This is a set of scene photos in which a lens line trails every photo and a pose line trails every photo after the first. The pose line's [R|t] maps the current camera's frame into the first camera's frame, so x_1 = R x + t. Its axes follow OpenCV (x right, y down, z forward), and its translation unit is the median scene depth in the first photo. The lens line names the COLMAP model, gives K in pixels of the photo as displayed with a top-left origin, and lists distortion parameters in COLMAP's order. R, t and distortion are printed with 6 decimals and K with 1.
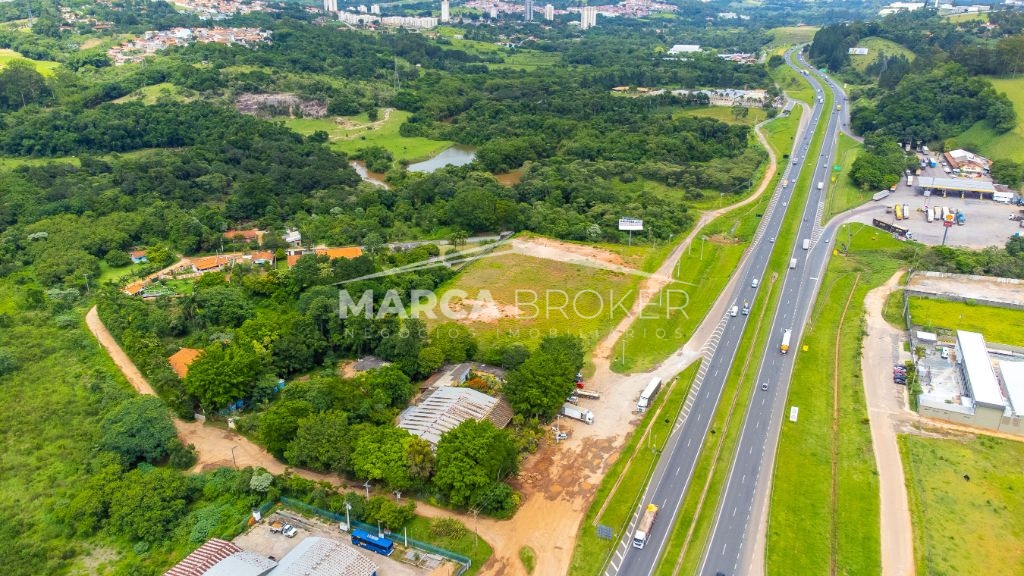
lens RADIAL K [[764.6, 0, 513.9], [0, 764.6, 286.8], [0, 0, 1]] dist [0.021613, 0.041360]
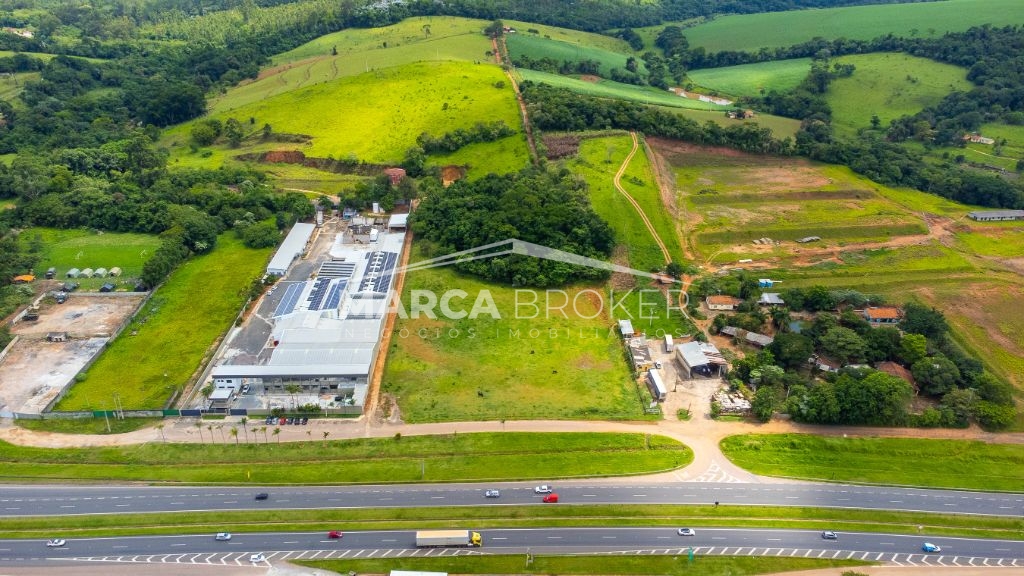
lens RADIAL K [[764.6, 0, 507.6], [0, 764.6, 280.7], [0, 0, 1]] dist [0.021613, 0.041360]
pose [[-0.421550, -0.386811, 0.820166, -0.198835], [0.322839, 0.781178, 0.534356, -0.254217], [-0.847391, 0.490039, -0.204428, 0.473097]]
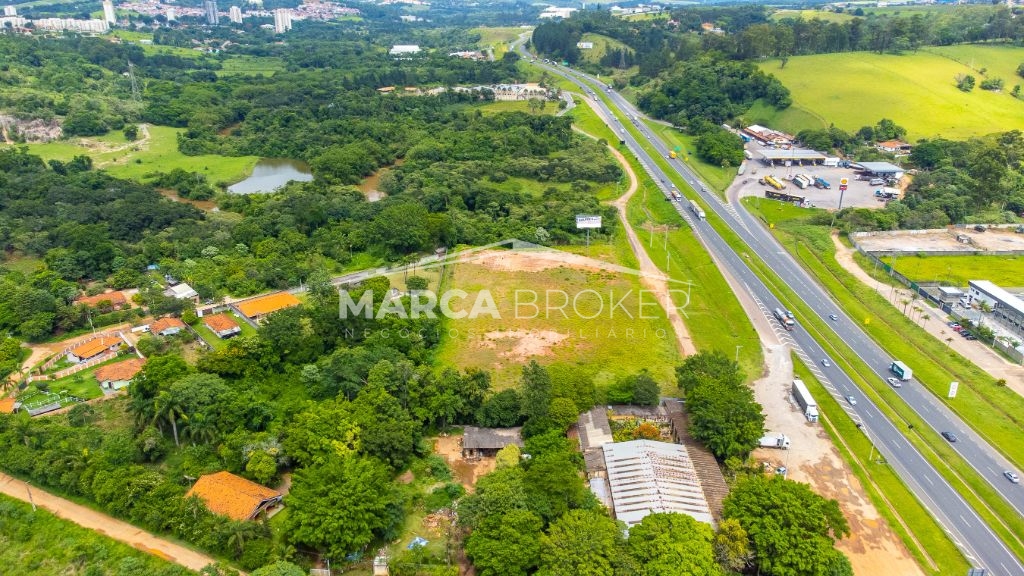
lens RADIAL K [[764.6, 0, 514.2], [0, 764.6, 284.6], [0, 0, 1]] dist [0.021613, 0.041360]
pose [[0.910625, -0.148722, 0.385544, -0.230026], [0.152743, 0.988056, 0.020372, -0.031507], [-0.383969, 0.040338, 0.922465, 0.151472]]
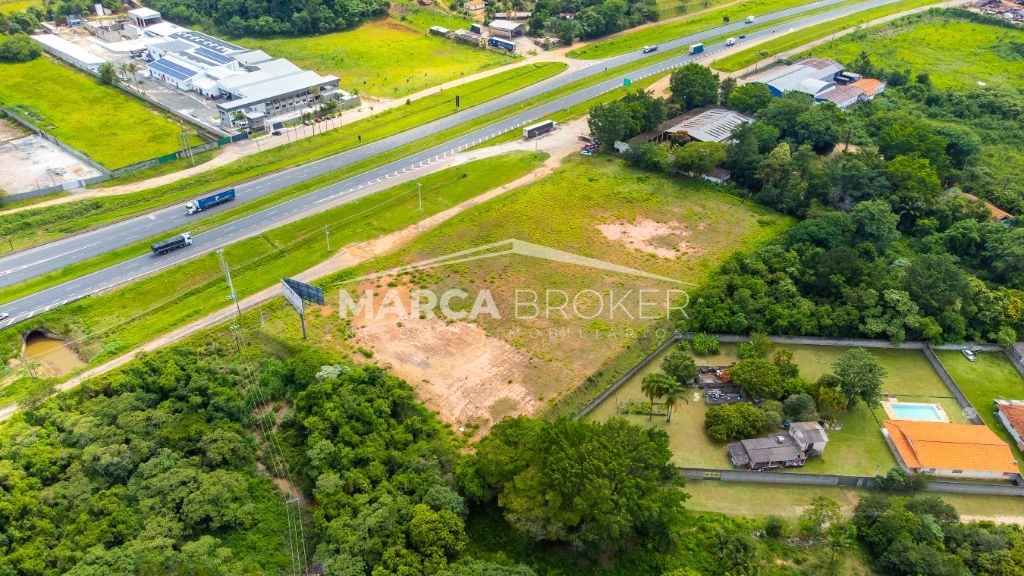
lens RADIAL K [[764.6, 0, 512.8], [0, 764.6, 292.3], [0, 0, 1]] dist [0.021613, 0.041360]
pose [[-0.950836, -0.188068, 0.246052, -0.068421], [0.089808, 0.592913, 0.800243, -0.352726], [-0.296387, 0.782997, -0.546873, 0.959234]]
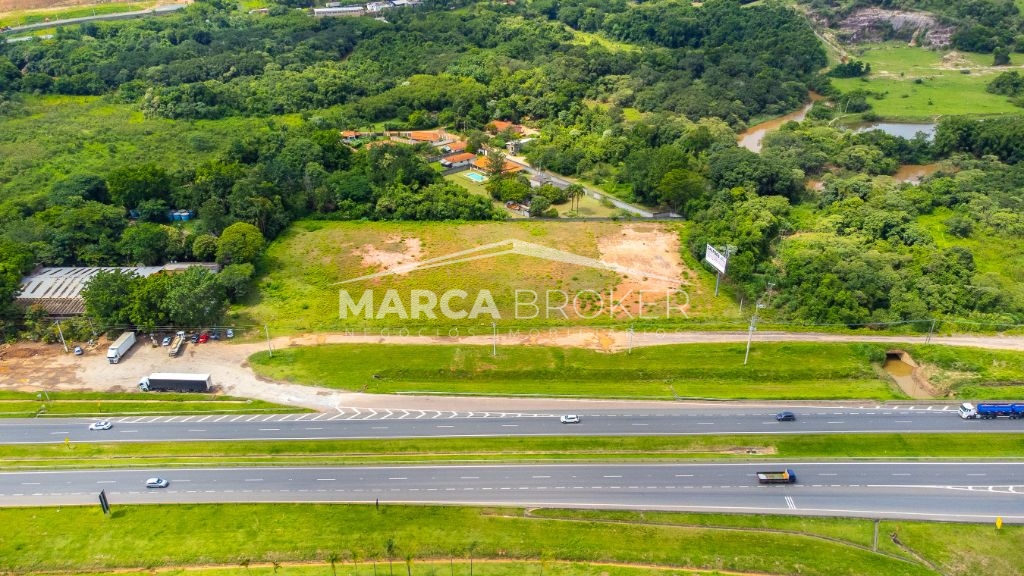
lens RADIAL K [[764.6, 0, 514.4], [0, 764.6, 292.8], [0, 0, 1]] dist [0.021613, 0.041360]
pose [[0.404767, 0.416966, -0.813820, 0.459631], [-0.325956, 0.897314, 0.297625, -0.143493], [0.854352, 0.144800, 0.499115, 0.450082]]
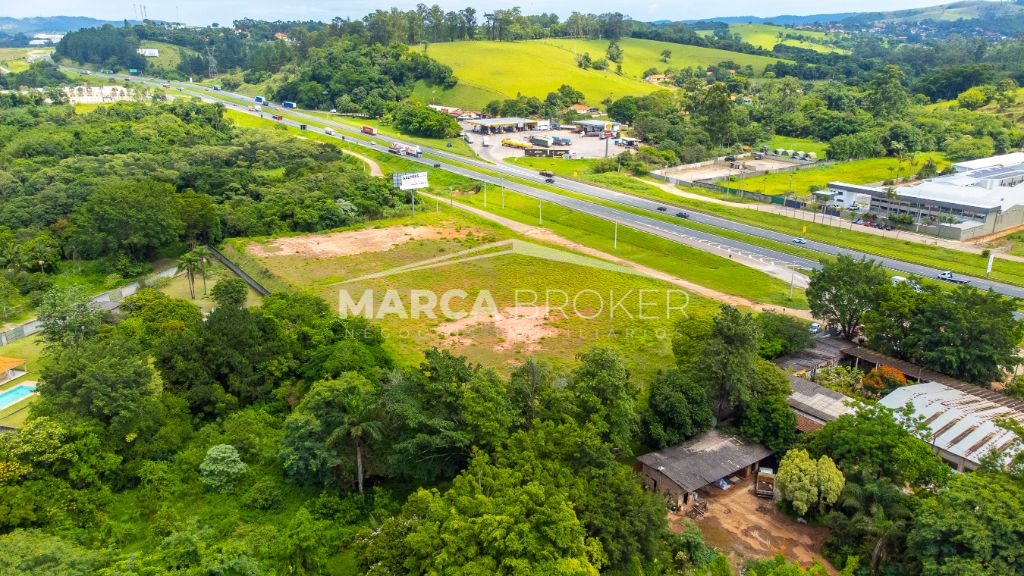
lens RADIAL K [[764.6, 0, 513.7], [0, 764.6, 290.0], [0, 0, 1]] dist [0.021613, 0.041360]
pose [[0.524575, -0.270079, 0.807390, -0.286817], [0.312756, 0.943172, 0.112296, -0.031065], [-0.791836, 0.193609, 0.579233, 0.442778]]
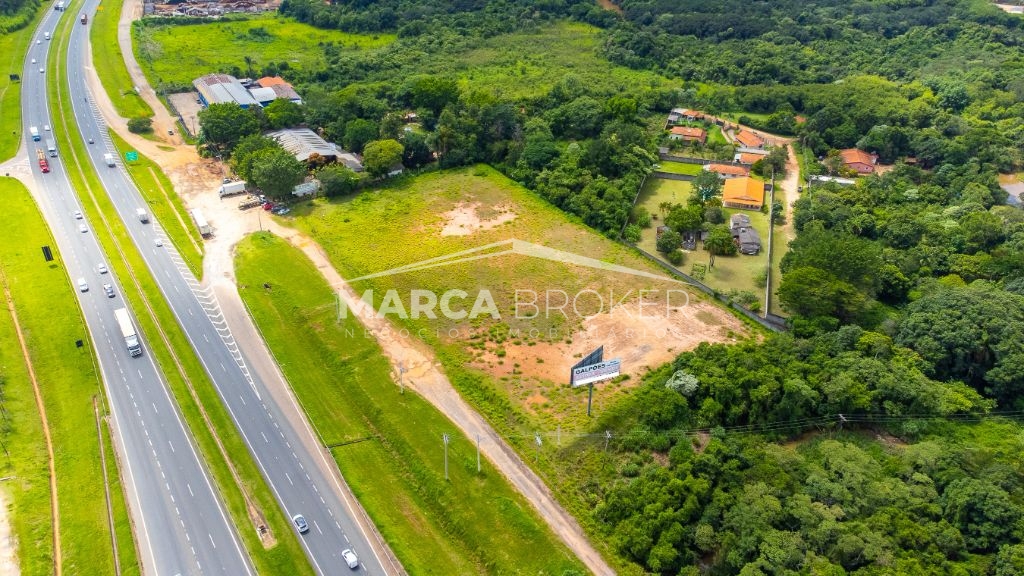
lens RADIAL K [[764.6, 0, 513.8], [0, 764.6, 288.0], [0, 0, 1]] dist [0.021613, 0.041360]
pose [[-0.536846, 0.416848, -0.733508, 0.375215], [-0.323062, 0.701581, 0.635149, -0.295713], [0.779376, 0.577946, -0.241974, 0.822469]]
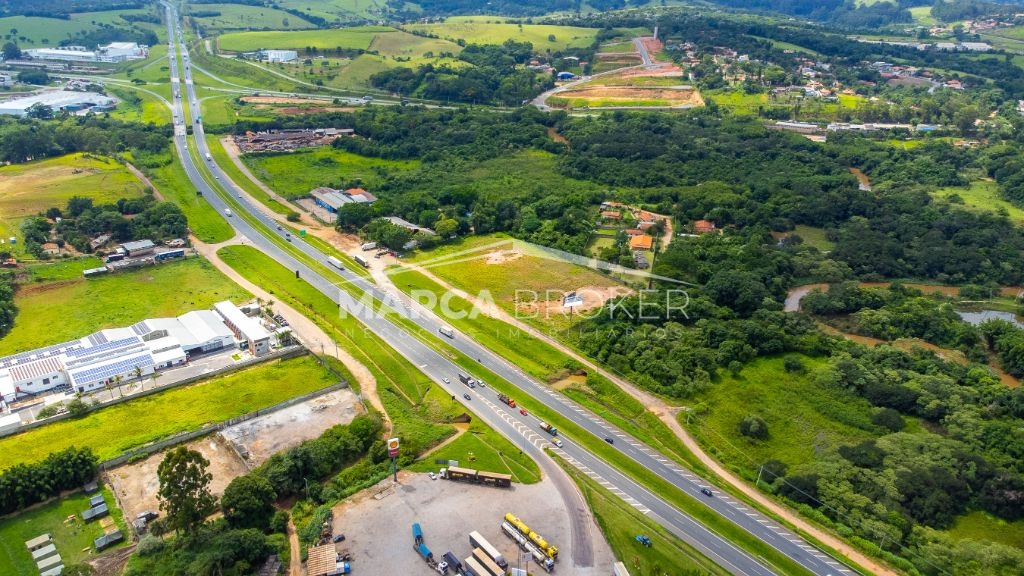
lens RADIAL K [[764.6, 0, 516.8], [0, 764.6, 290.3], [0, 0, 1]] dist [0.021613, 0.041360]
pose [[-0.466955, 0.328207, -0.821117, 0.825233], [-0.338580, 0.791449, 0.508893, -0.473881], [0.816894, 0.515644, -0.258446, 0.948089]]
